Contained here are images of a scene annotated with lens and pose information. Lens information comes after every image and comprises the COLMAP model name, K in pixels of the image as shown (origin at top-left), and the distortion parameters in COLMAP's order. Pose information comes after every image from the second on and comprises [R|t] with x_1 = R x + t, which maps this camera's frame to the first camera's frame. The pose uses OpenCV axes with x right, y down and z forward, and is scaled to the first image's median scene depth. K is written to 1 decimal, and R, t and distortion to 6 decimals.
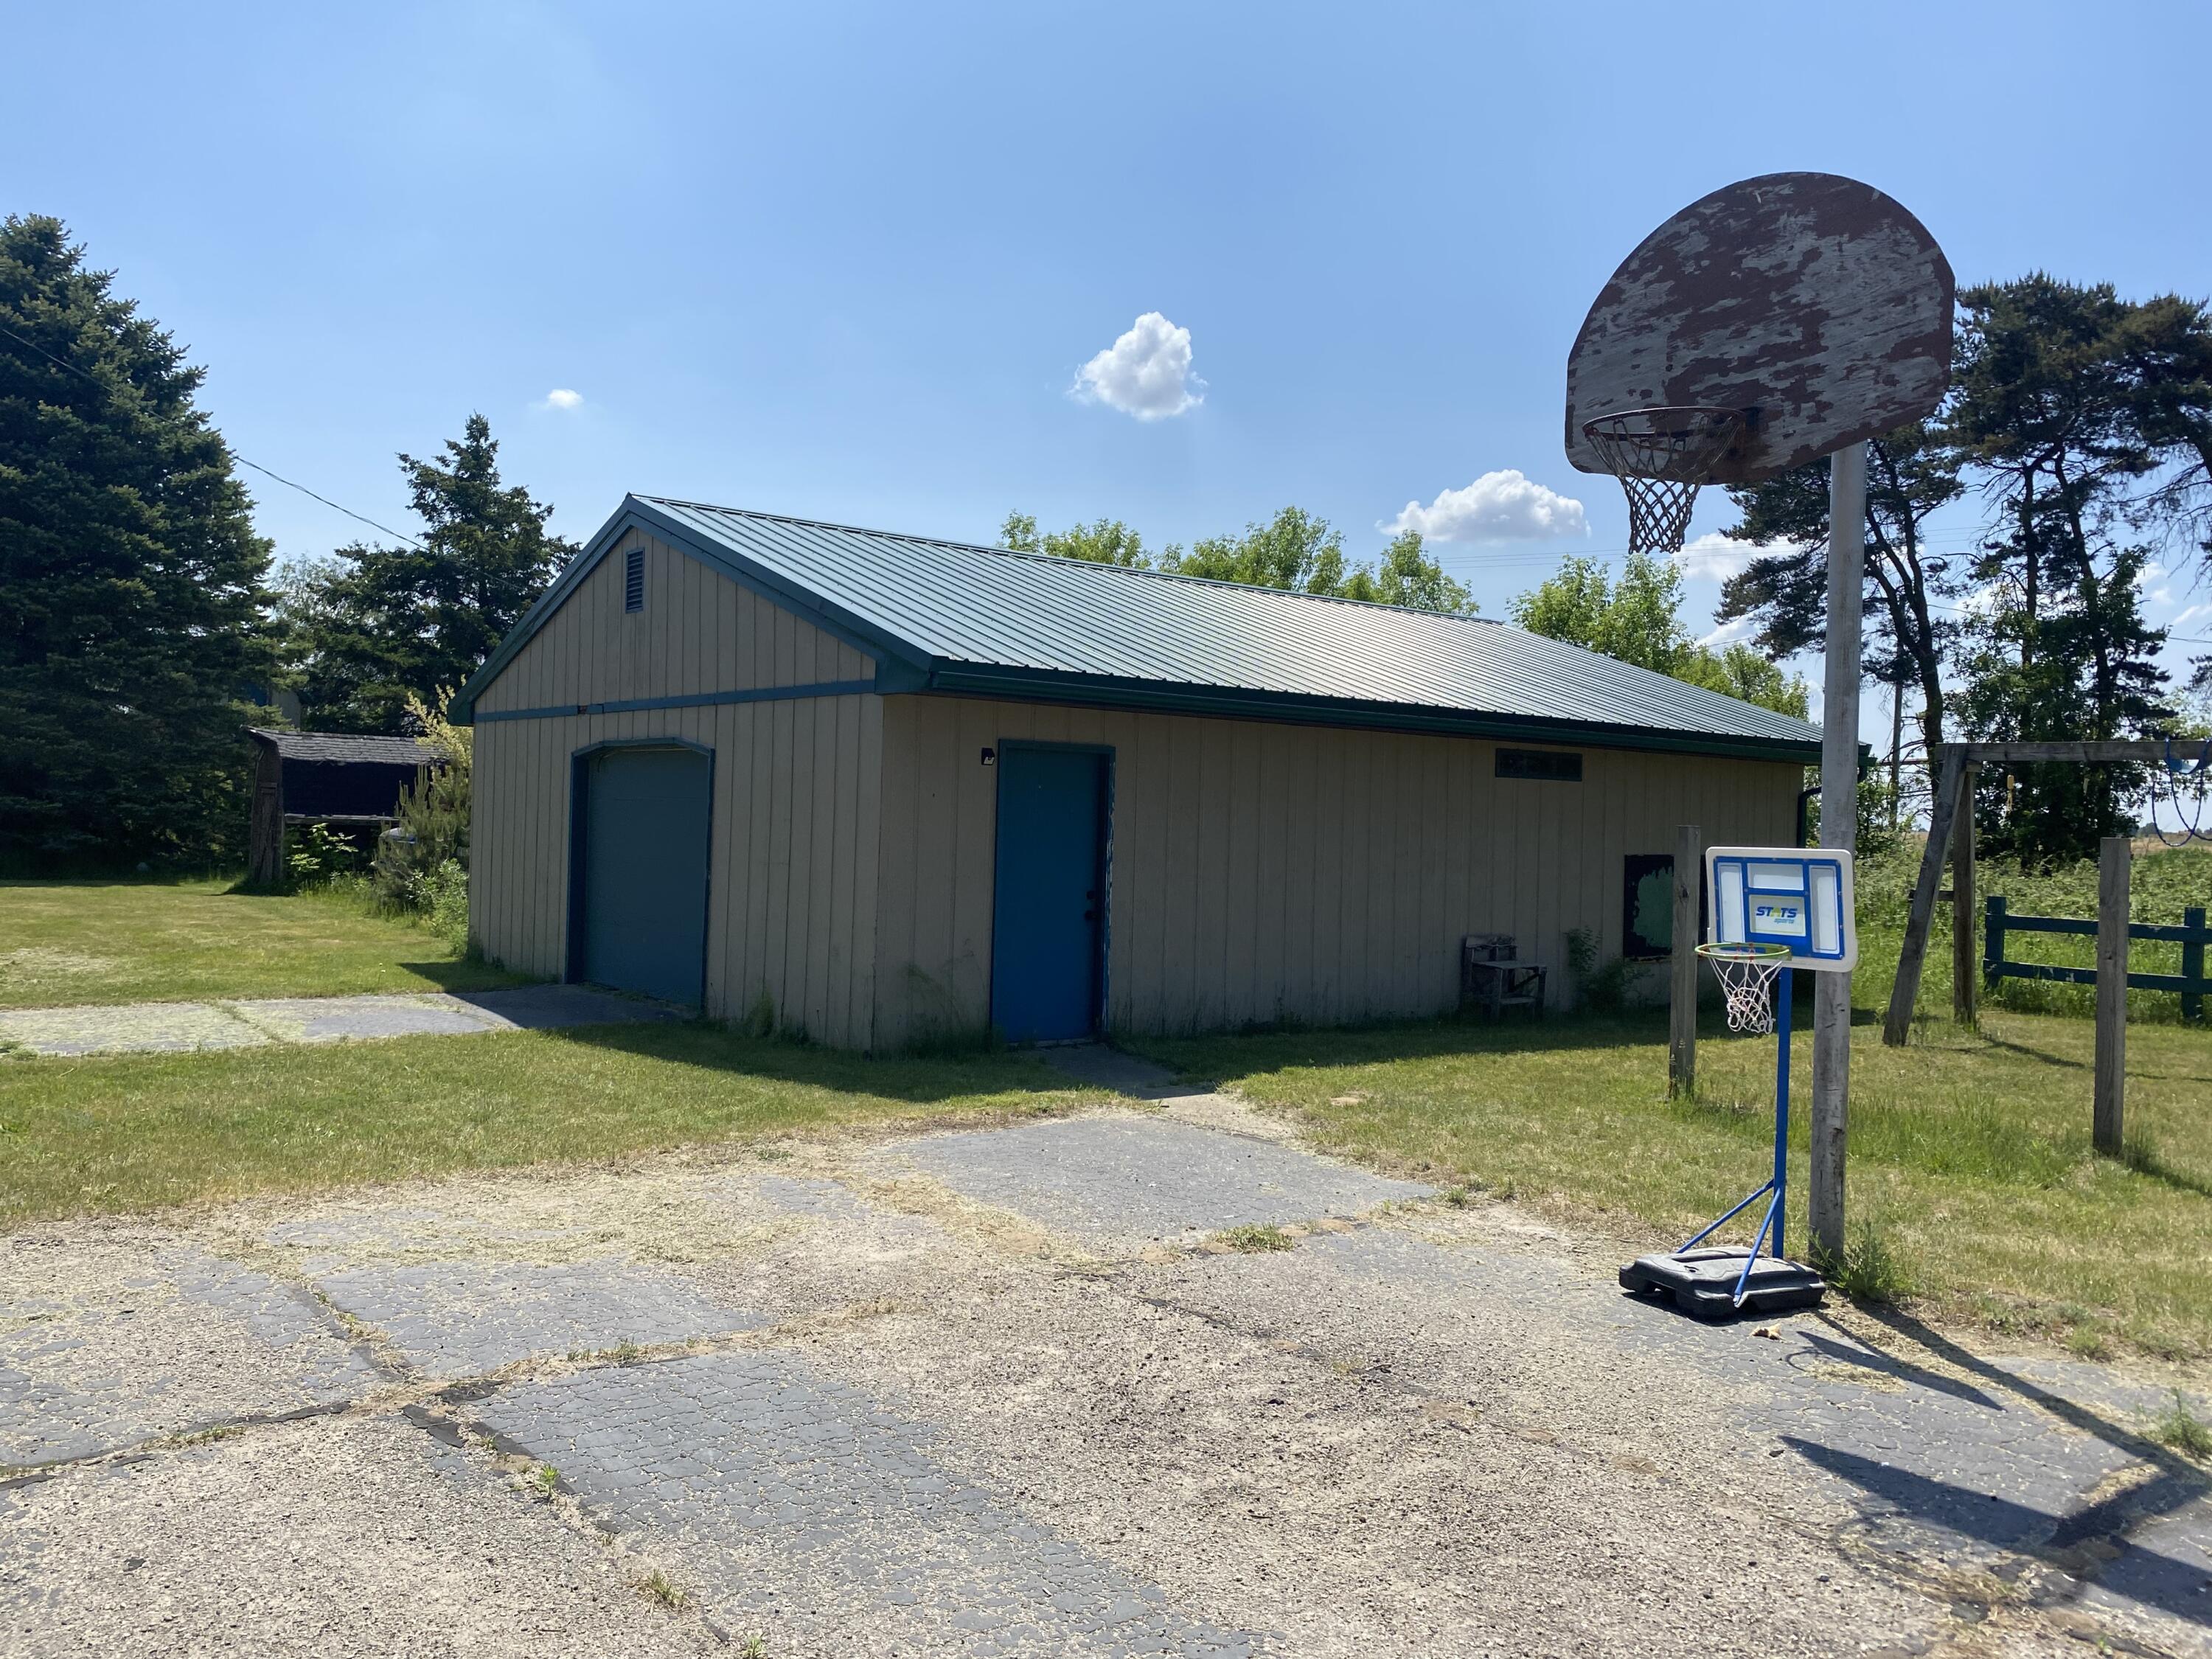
lens RADIAL K [[1664.7, 0, 1098.8], [0, 1664.7, 829.0], [0, 0, 1]] dist [0.002731, -0.000378]
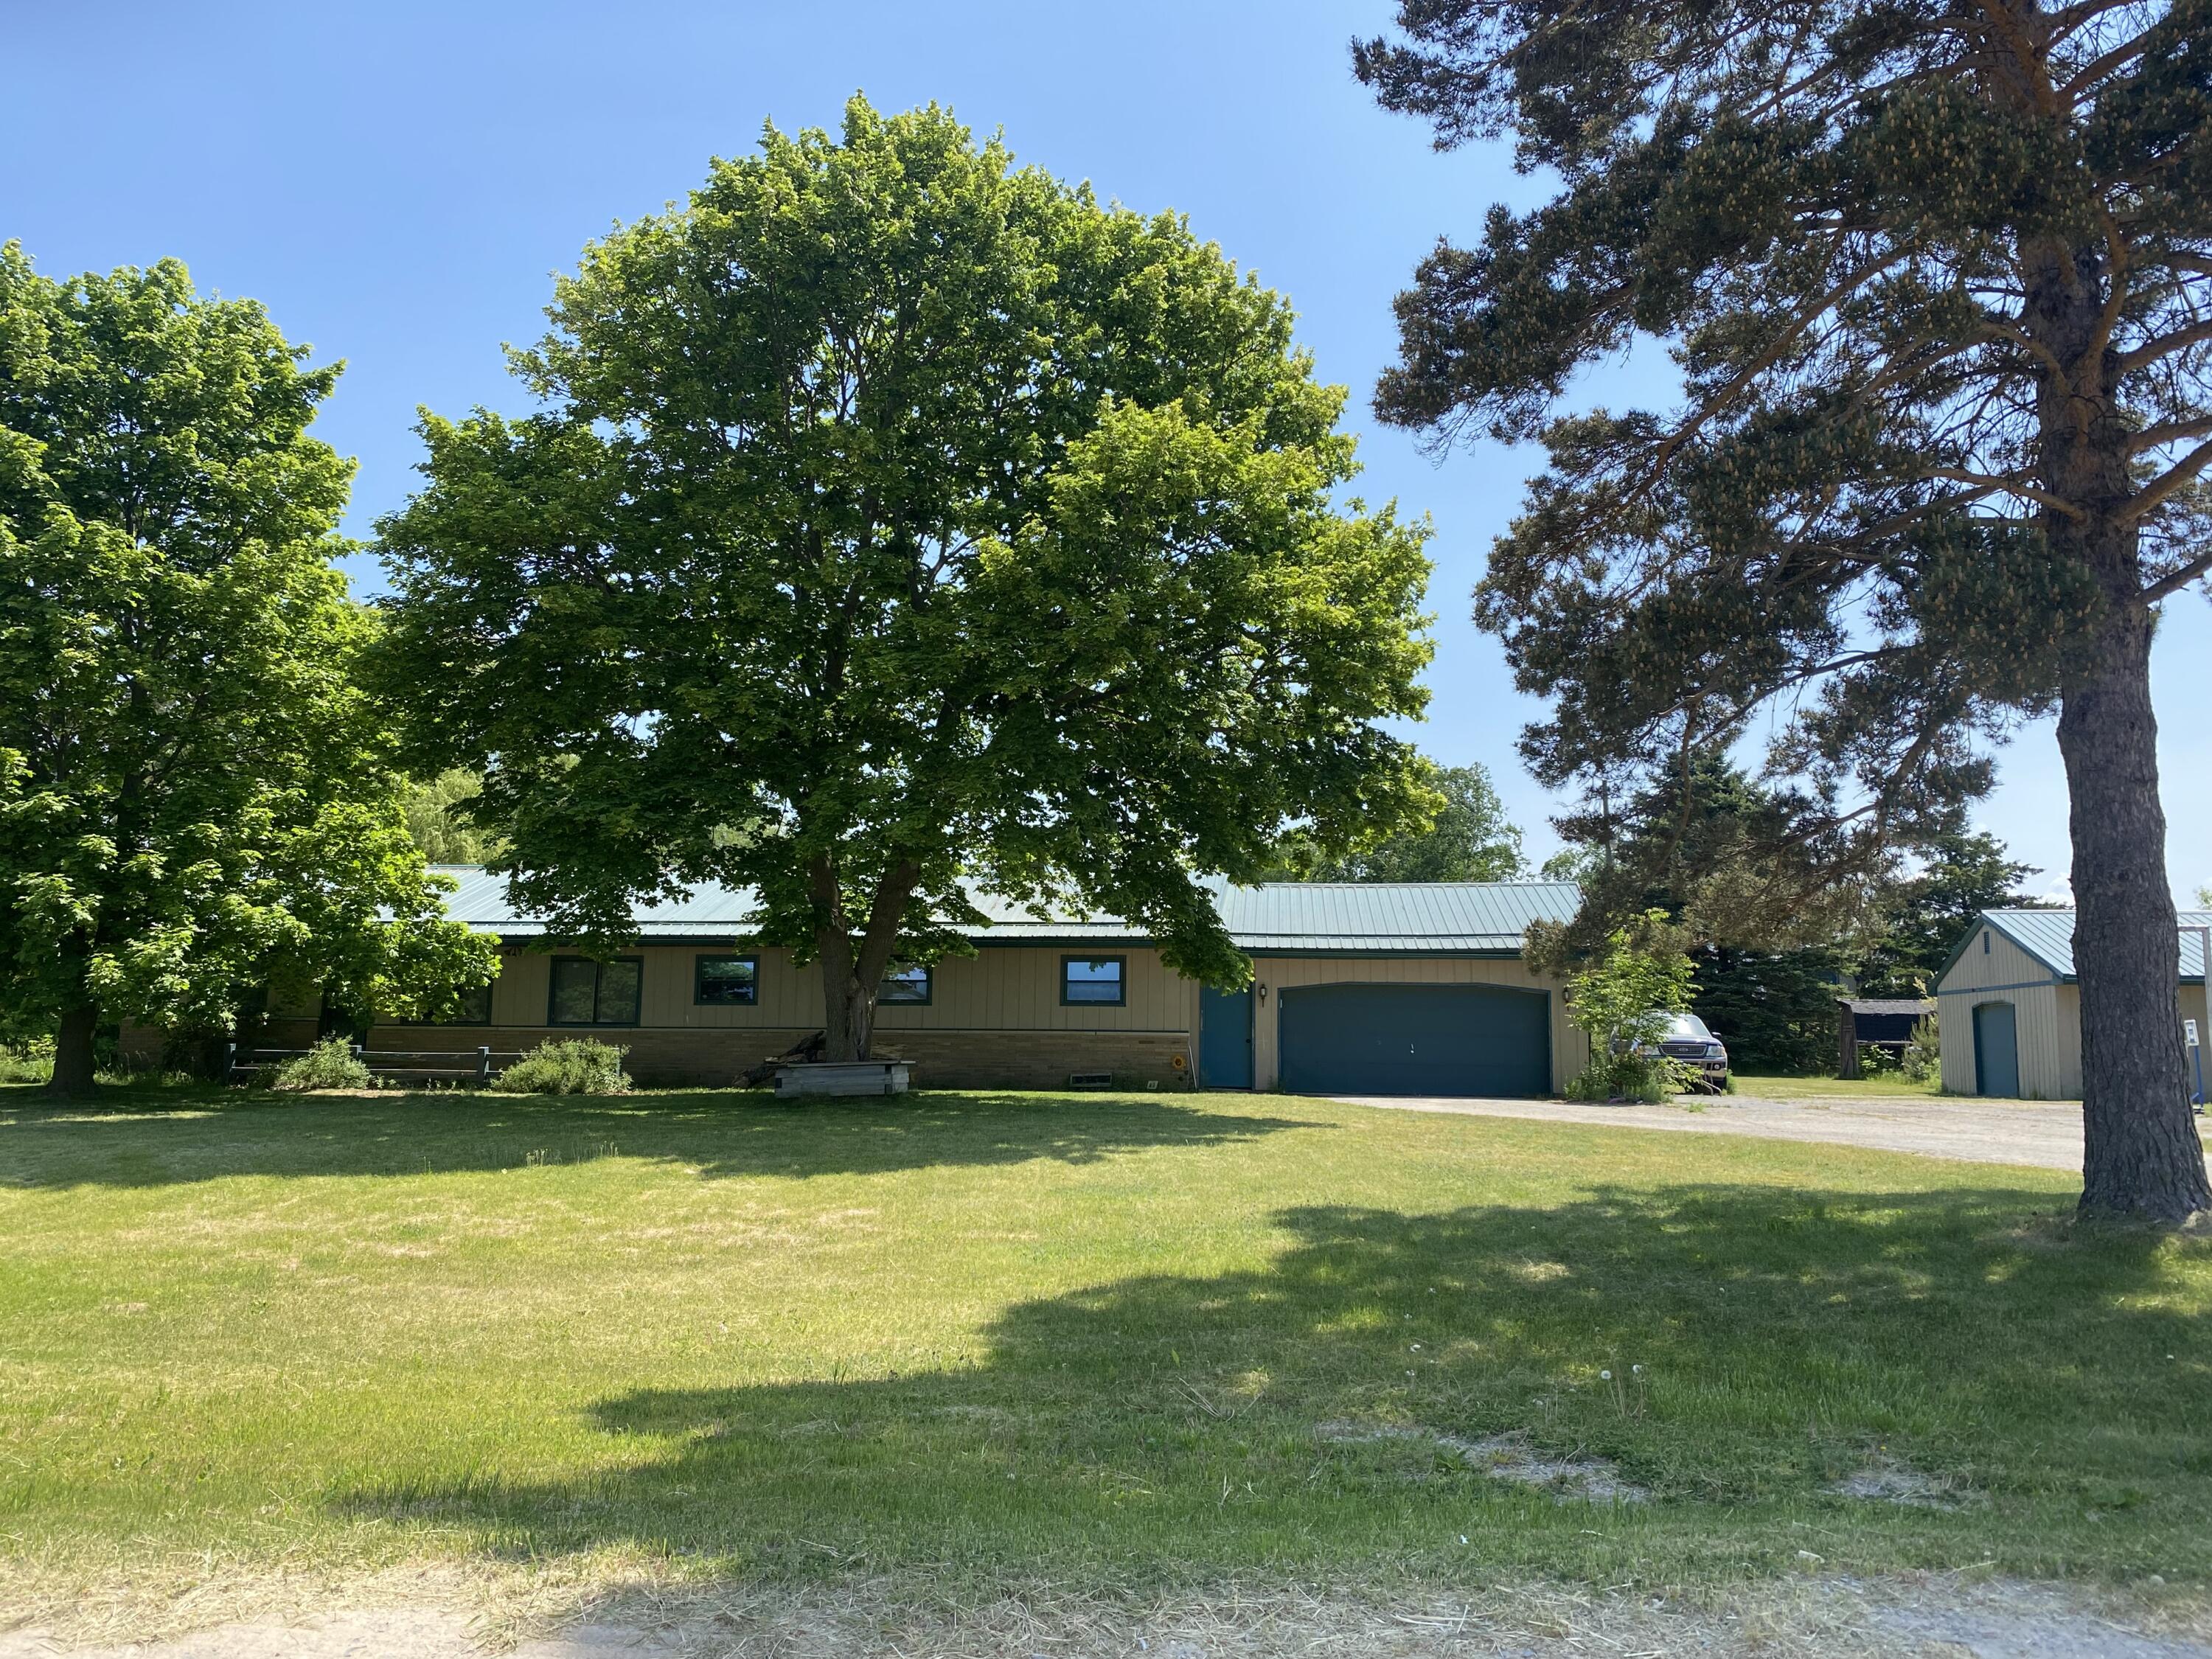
lens RADIAL K [[1664.7, 0, 1098.8], [0, 1664.7, 829.0], [0, 0, 1]] dist [0.002731, -0.000378]
pose [[0.649884, -0.118305, -0.750770, 0.418527], [0.002880, 0.988187, -0.153223, 0.040051], [0.760028, 0.097415, 0.642548, -0.928515]]
